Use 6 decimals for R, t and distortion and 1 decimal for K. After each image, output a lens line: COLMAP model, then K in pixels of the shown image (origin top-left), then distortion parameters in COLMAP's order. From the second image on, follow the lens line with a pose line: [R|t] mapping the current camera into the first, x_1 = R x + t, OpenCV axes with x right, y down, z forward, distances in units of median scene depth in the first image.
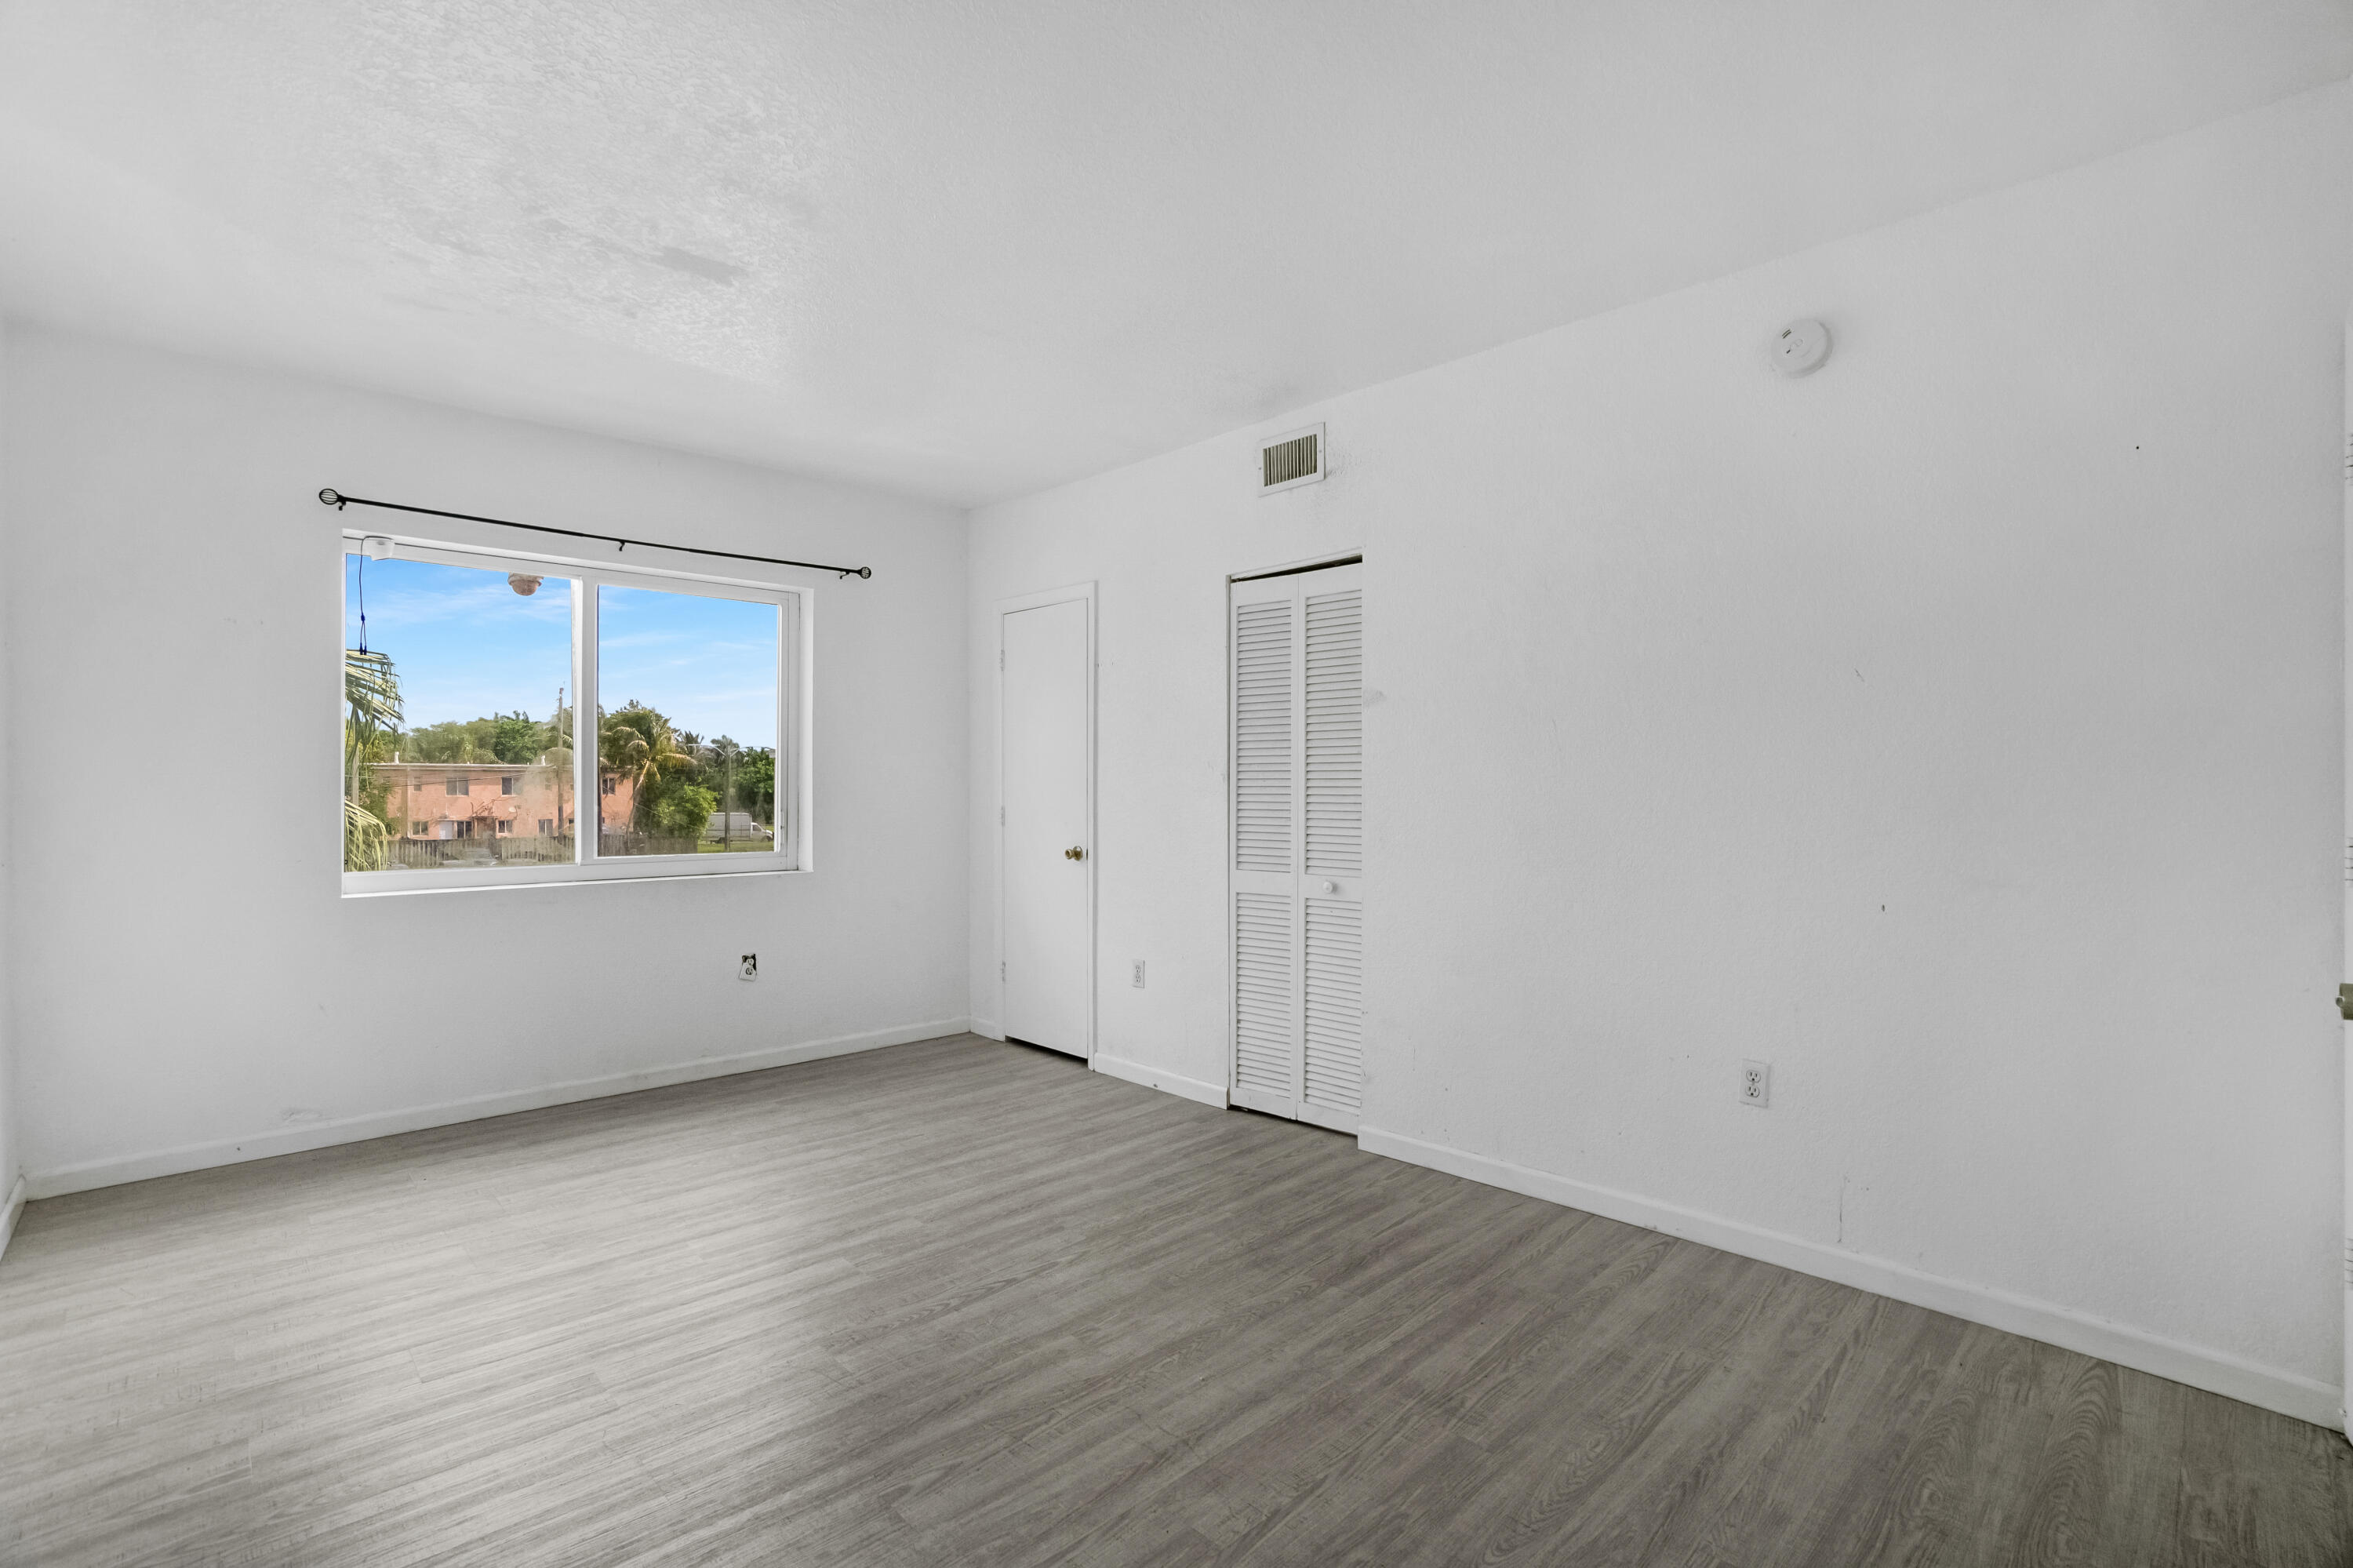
lens RADIAL K [[1065.8, 0, 1114.7], [0, 1065.8, 790.0], [0, 0, 1]] dist [-0.041092, 0.016713]
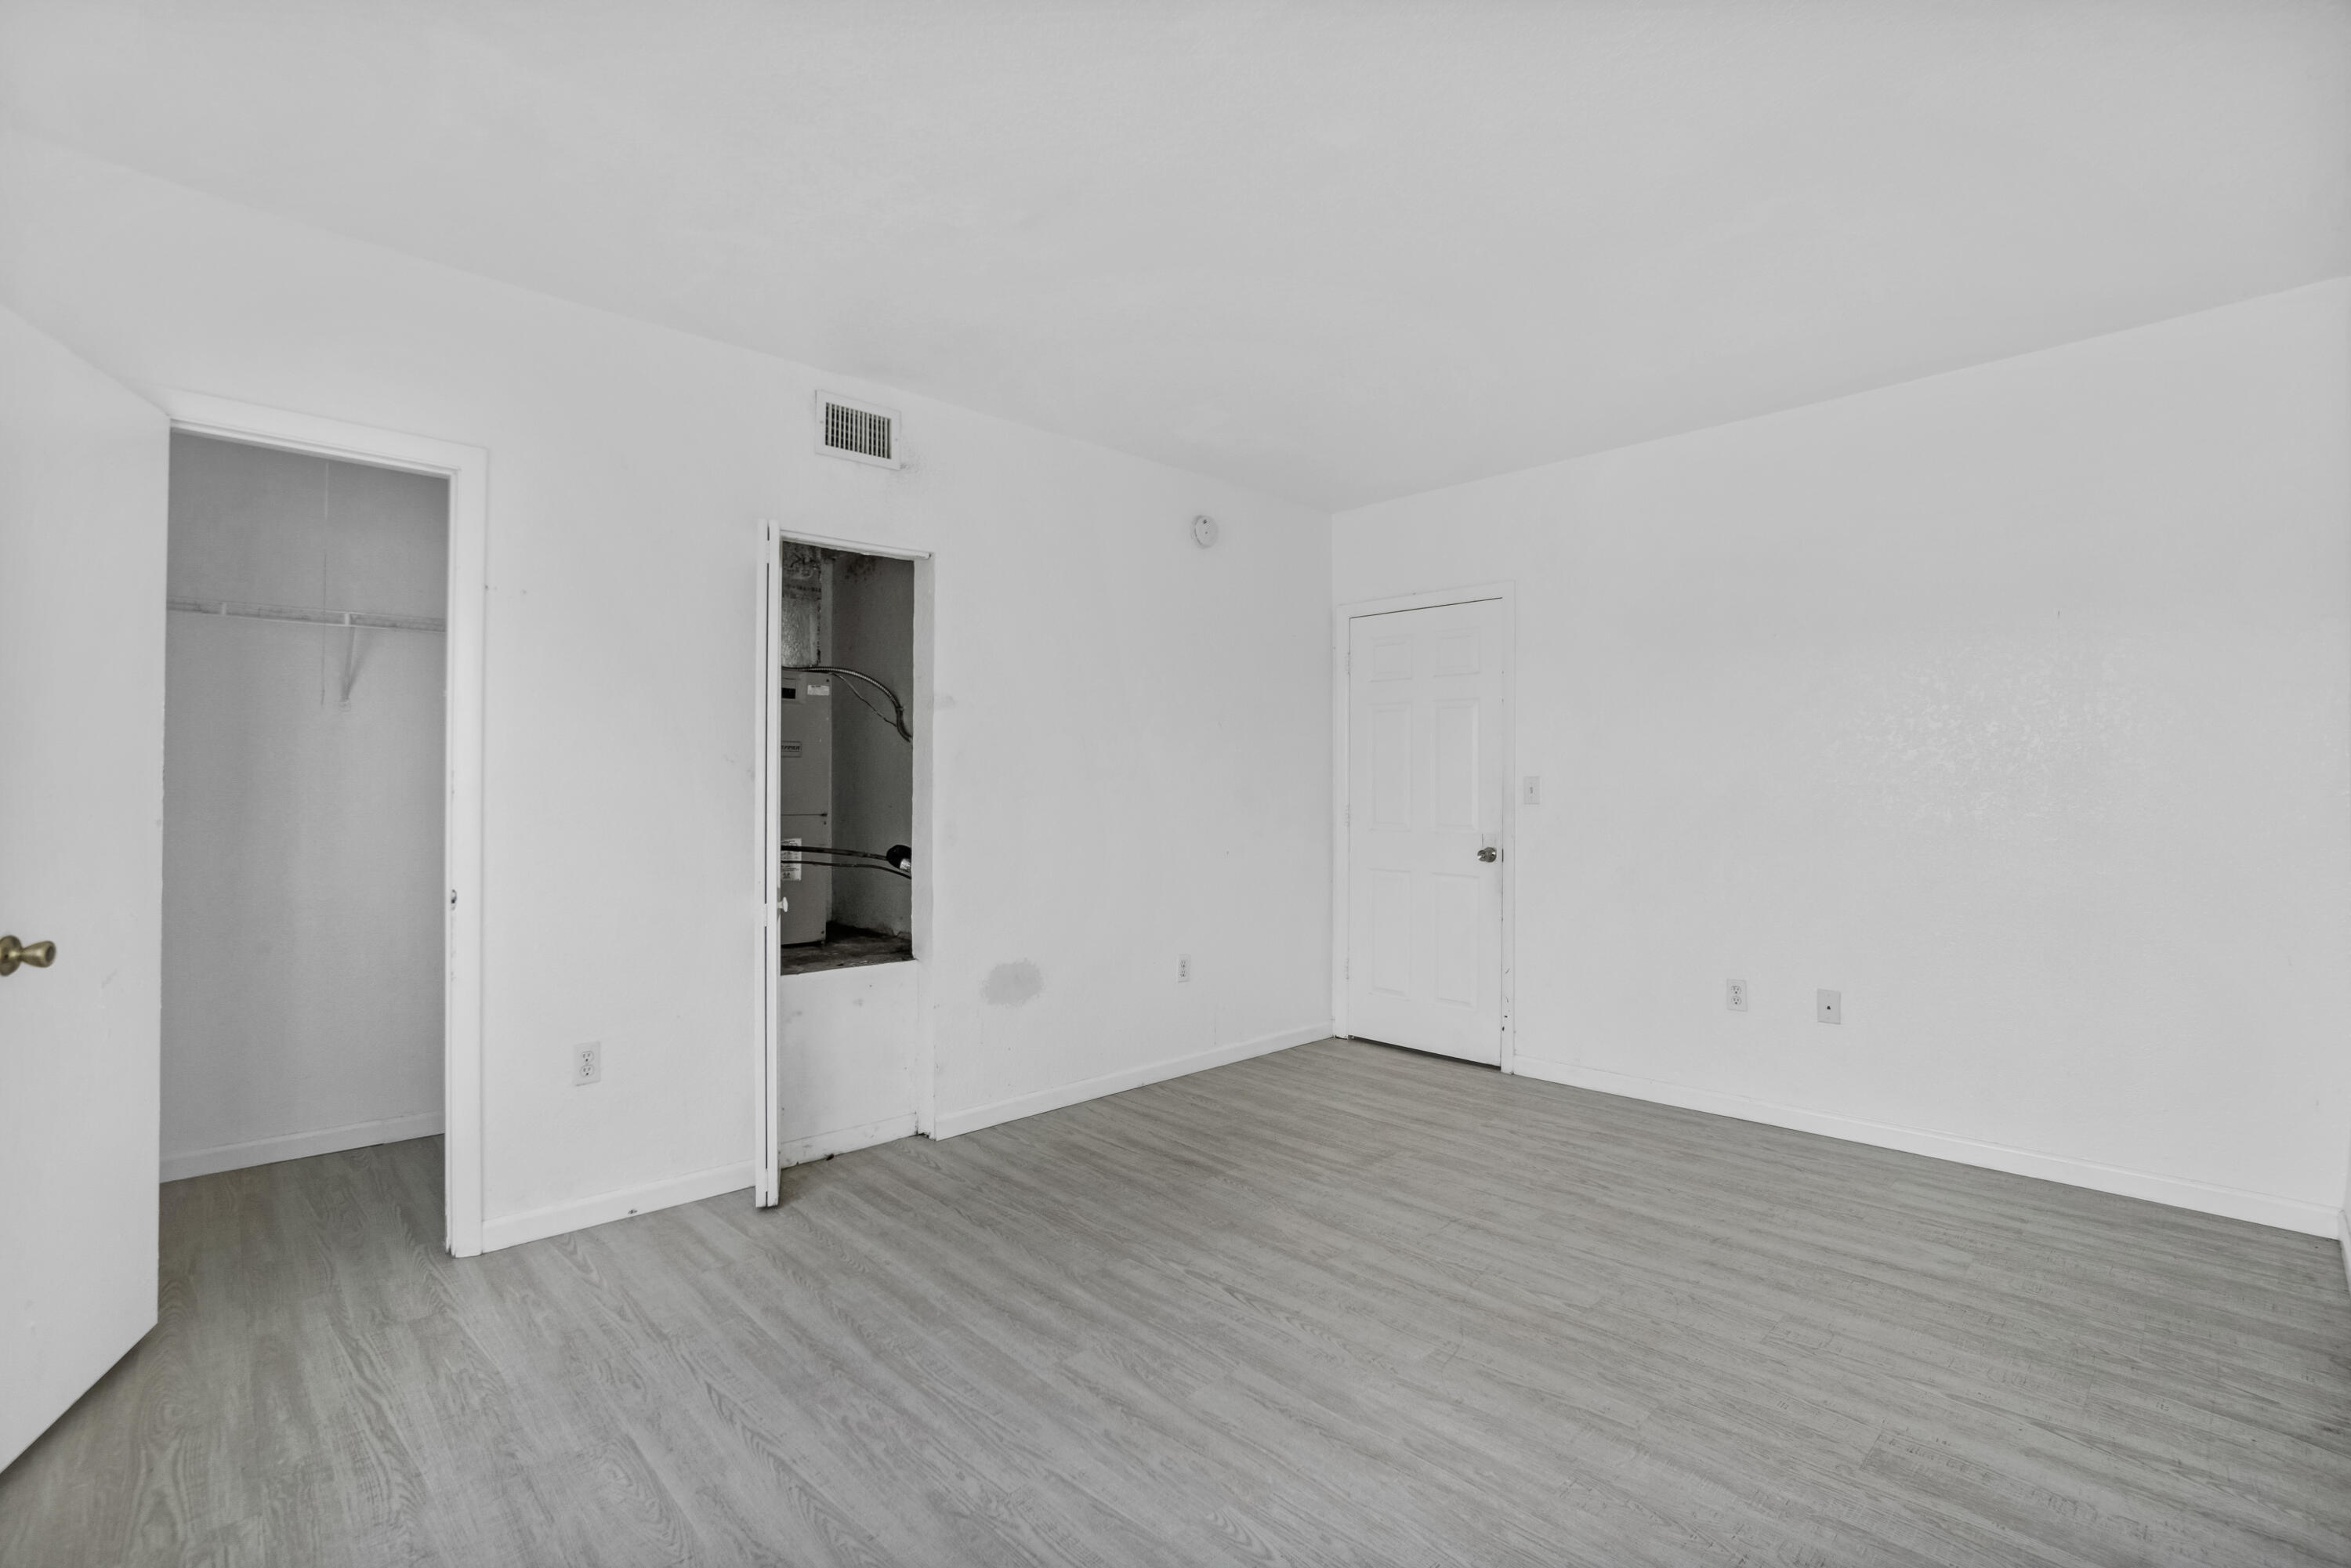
lens RADIAL K [[1064.8, 0, 1183.8], [0, 1064.8, 779.9], [0, 0, 1]] dist [-0.041092, 0.016713]
pose [[-0.033749, 0.006780, 0.999407, -0.935949], [-0.007234, 0.999949, -0.007028, -0.005916], [-0.999404, -0.007467, -0.033698, 0.928728]]
